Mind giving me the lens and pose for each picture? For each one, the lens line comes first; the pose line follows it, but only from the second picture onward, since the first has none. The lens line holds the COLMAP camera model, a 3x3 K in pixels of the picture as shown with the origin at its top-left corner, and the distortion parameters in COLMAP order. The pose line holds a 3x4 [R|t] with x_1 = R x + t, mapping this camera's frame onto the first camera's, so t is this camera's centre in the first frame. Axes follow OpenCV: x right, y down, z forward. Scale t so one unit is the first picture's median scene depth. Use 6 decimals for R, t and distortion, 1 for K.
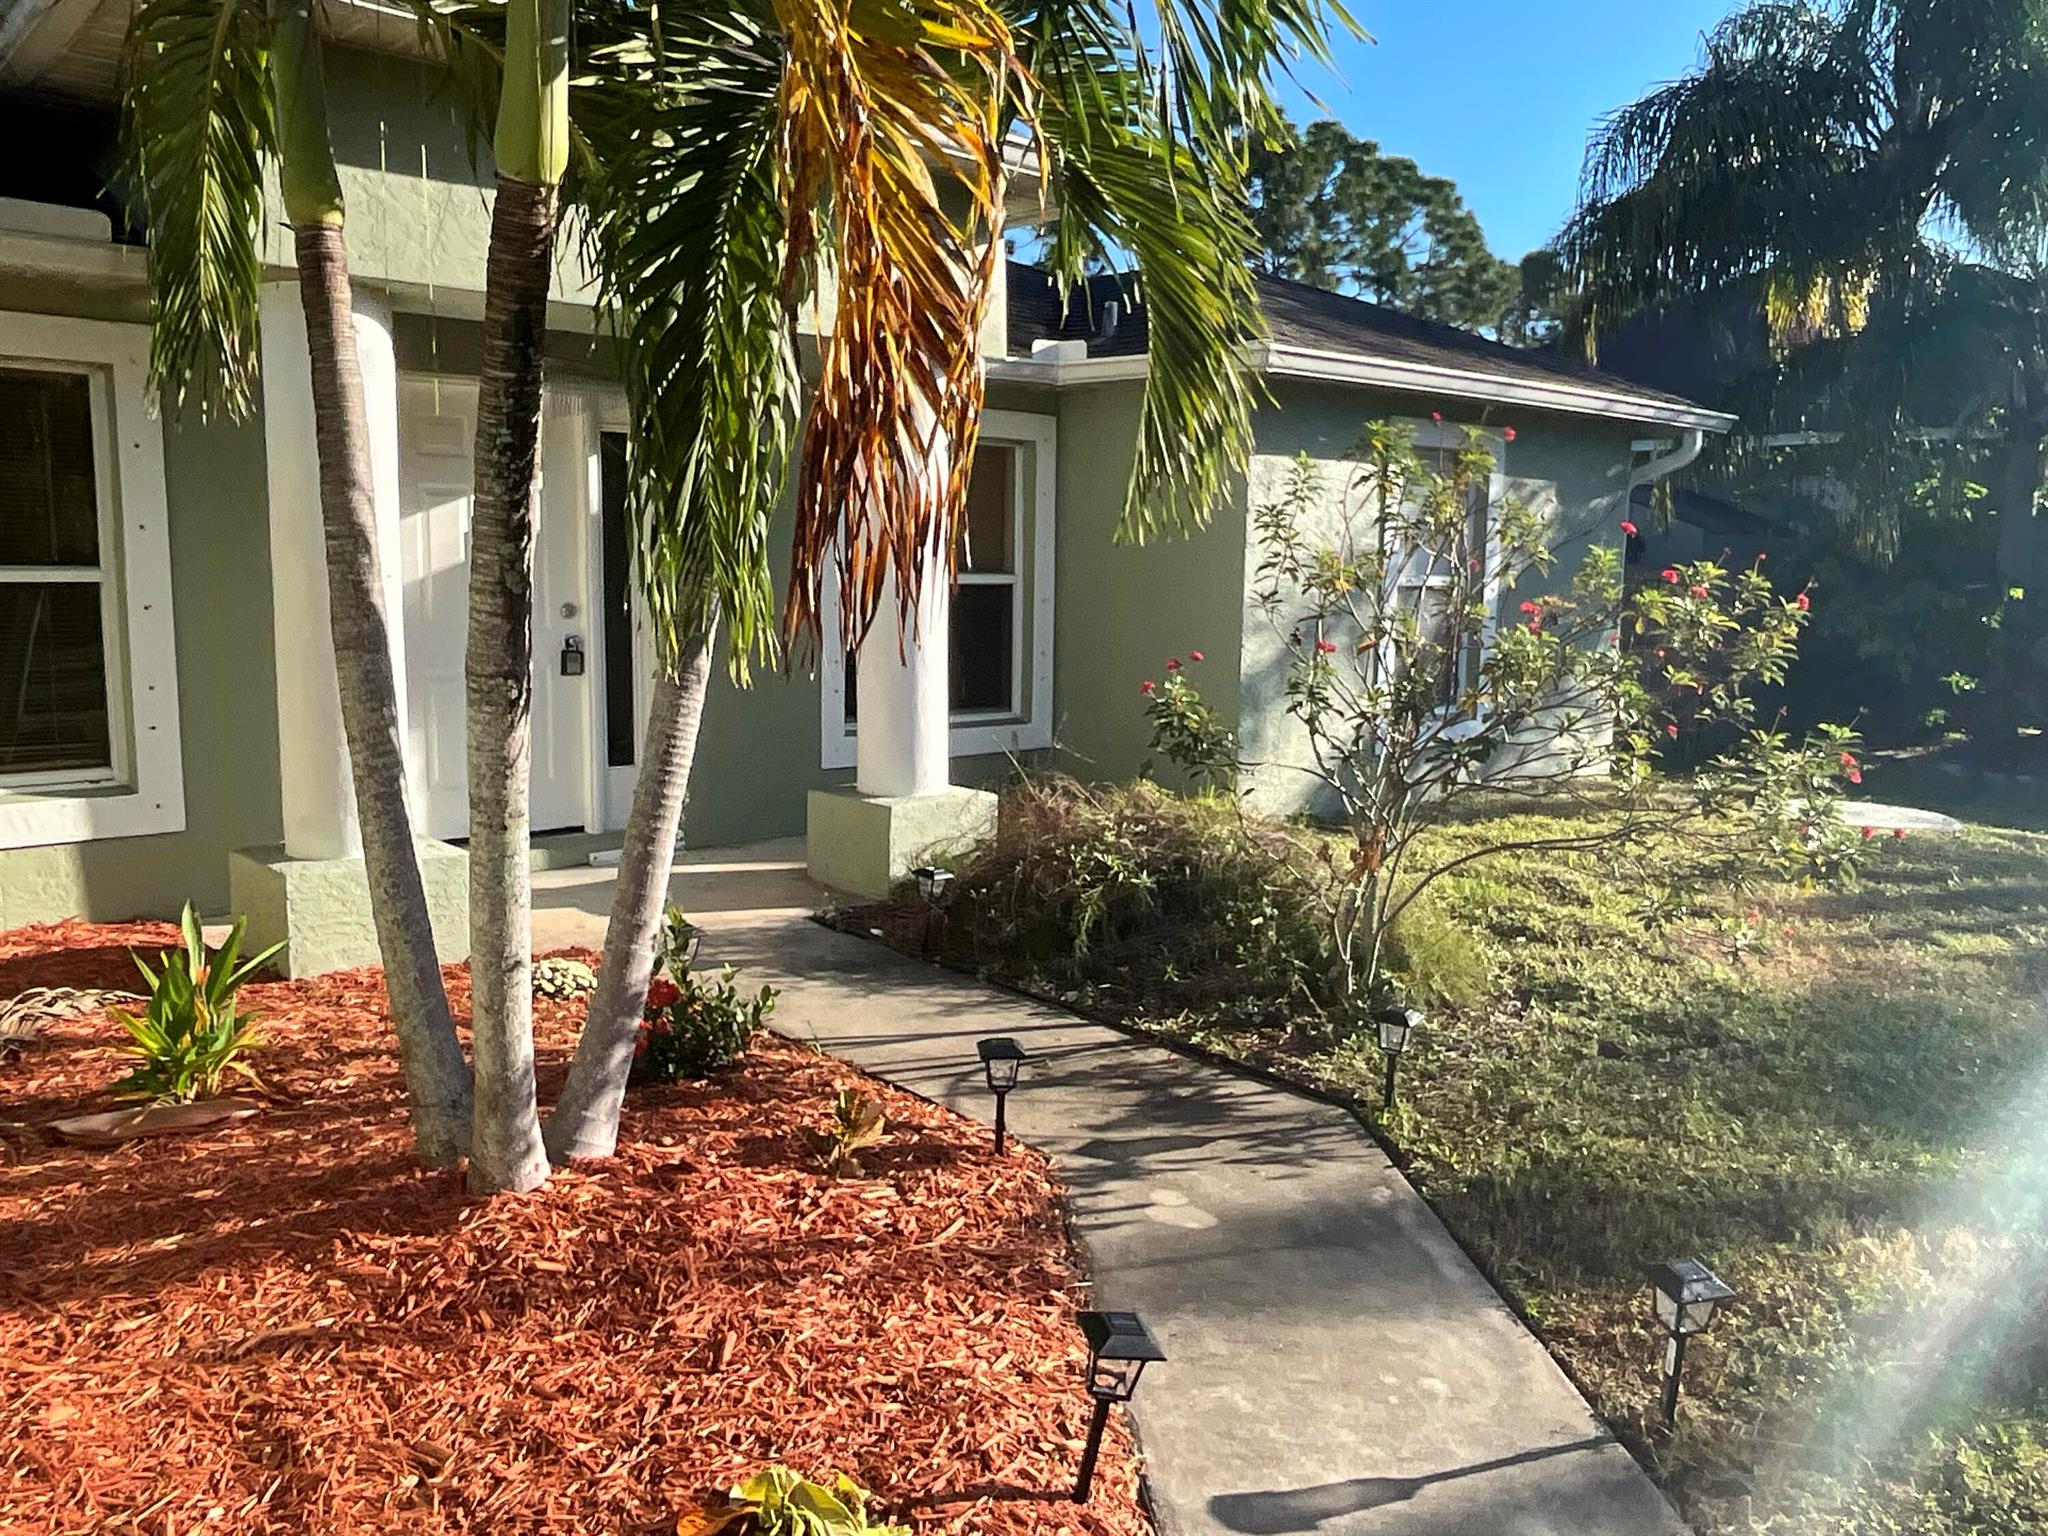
lens RADIAL K [[1490.9, 0, 1020.4], [0, 1490.9, 765.3], [0, 0, 1]] dist [0.004322, 0.006715]
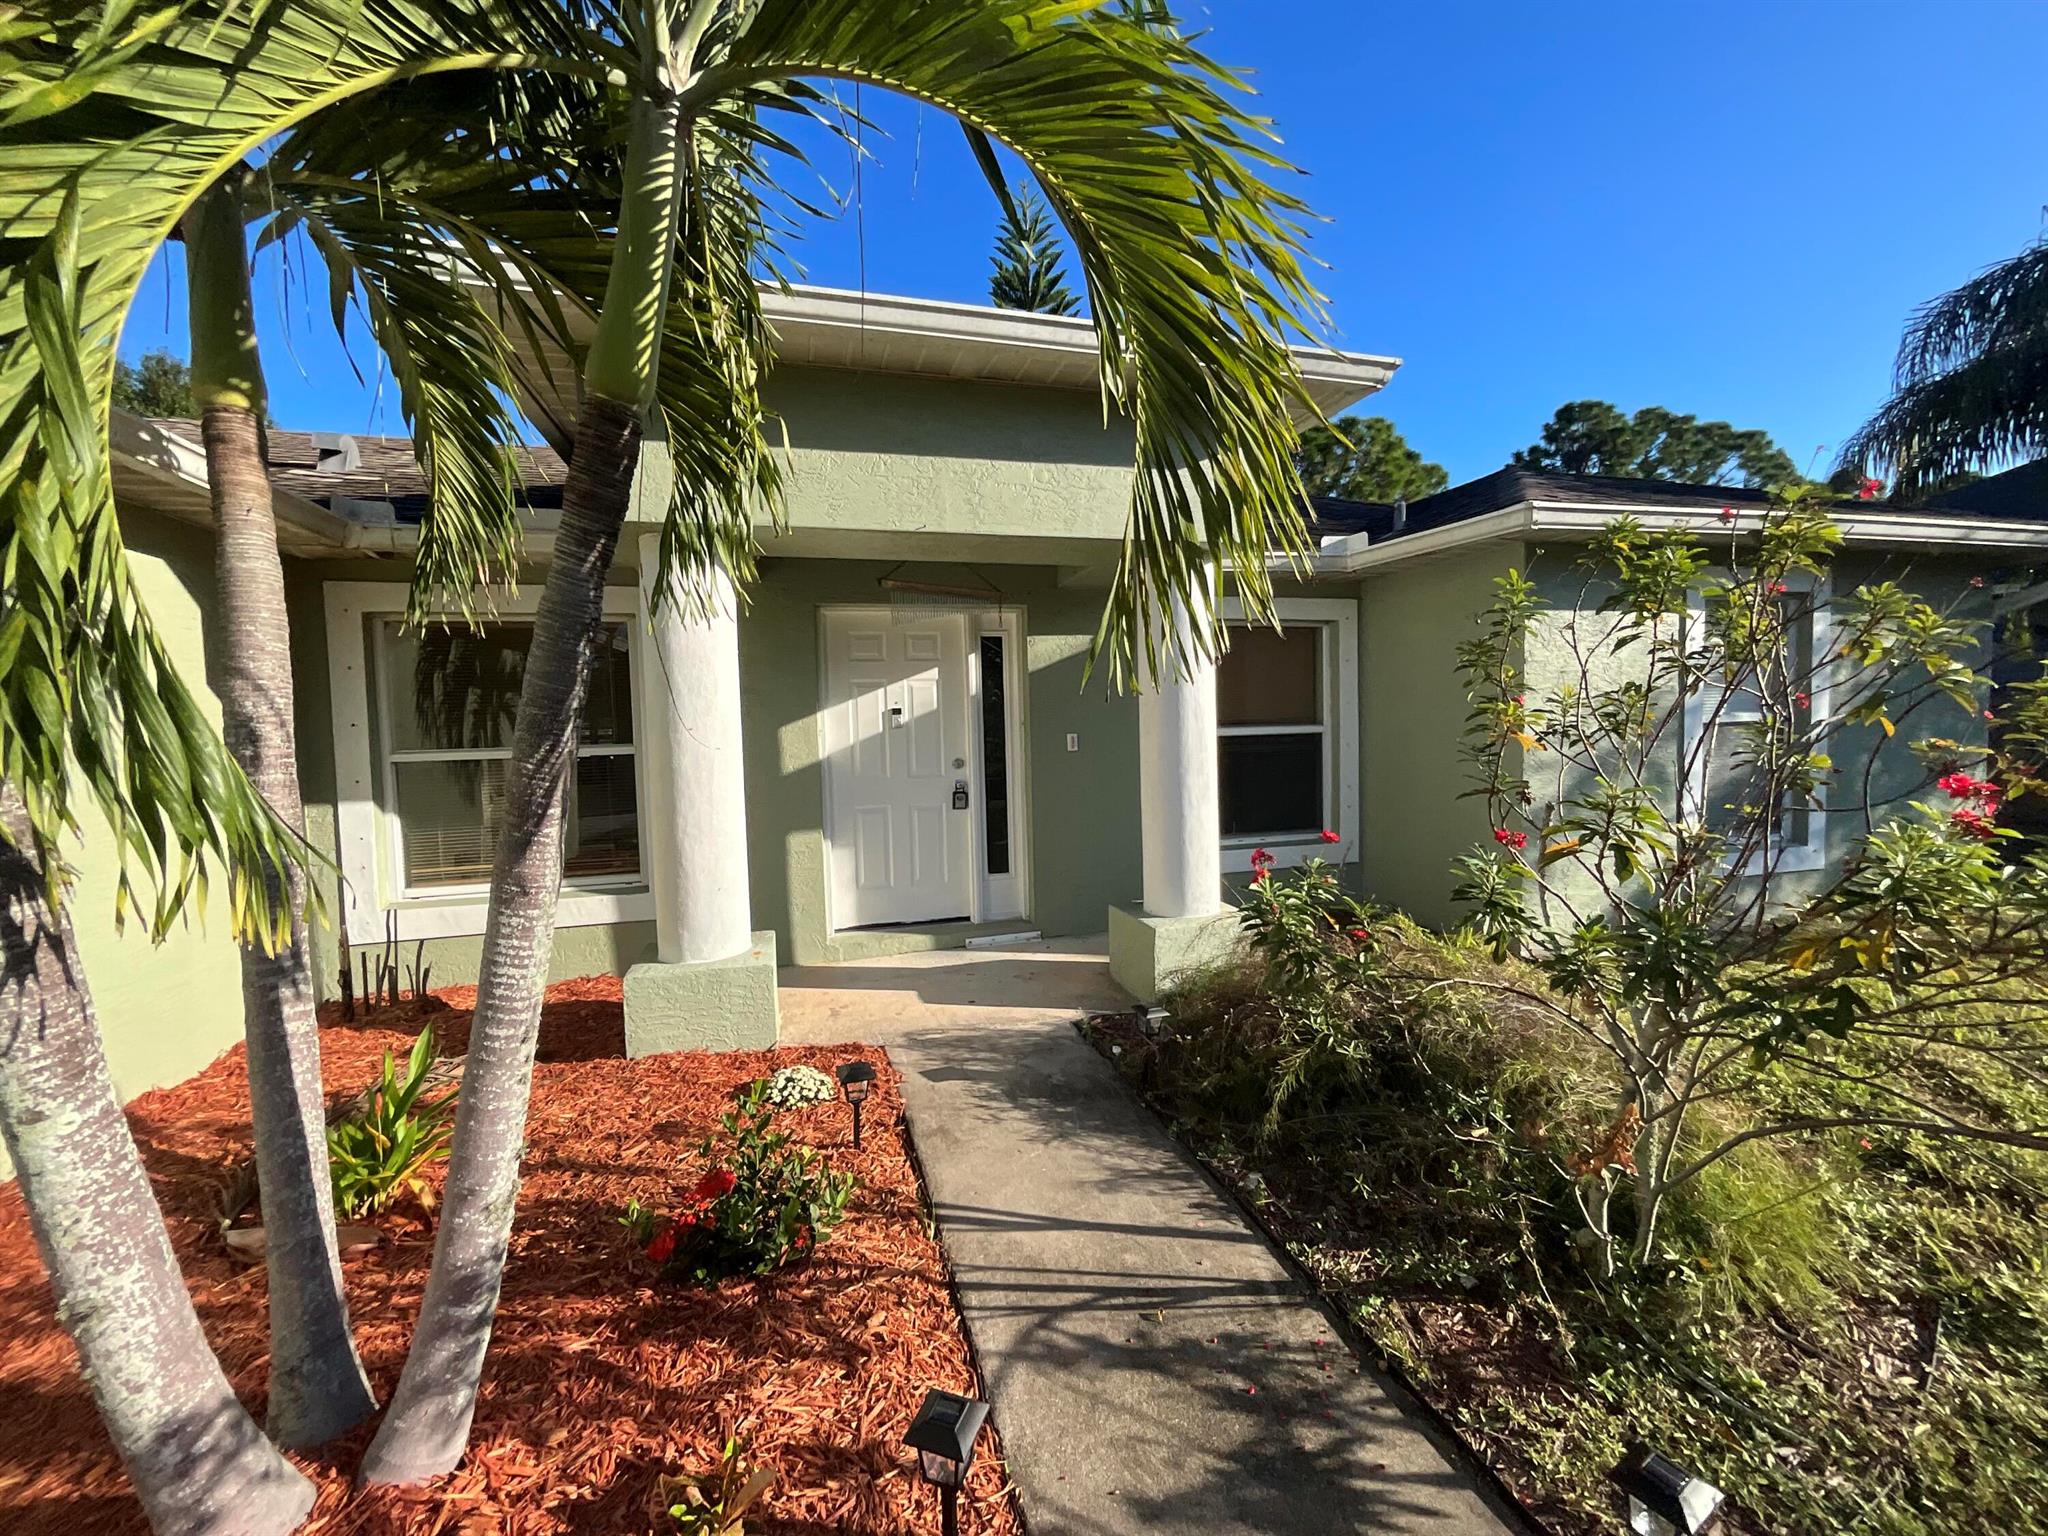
lens RADIAL K [[832.5, 0, 1018.5], [0, 832.5, 766.3], [0, 0, 1]] dist [0.001762, -0.001991]
pose [[0.896608, -0.013272, -0.442627, 0.124035], [-0.022205, 0.996946, -0.074873, -0.055247], [0.442269, 0.076960, 0.893575, 0.411084]]
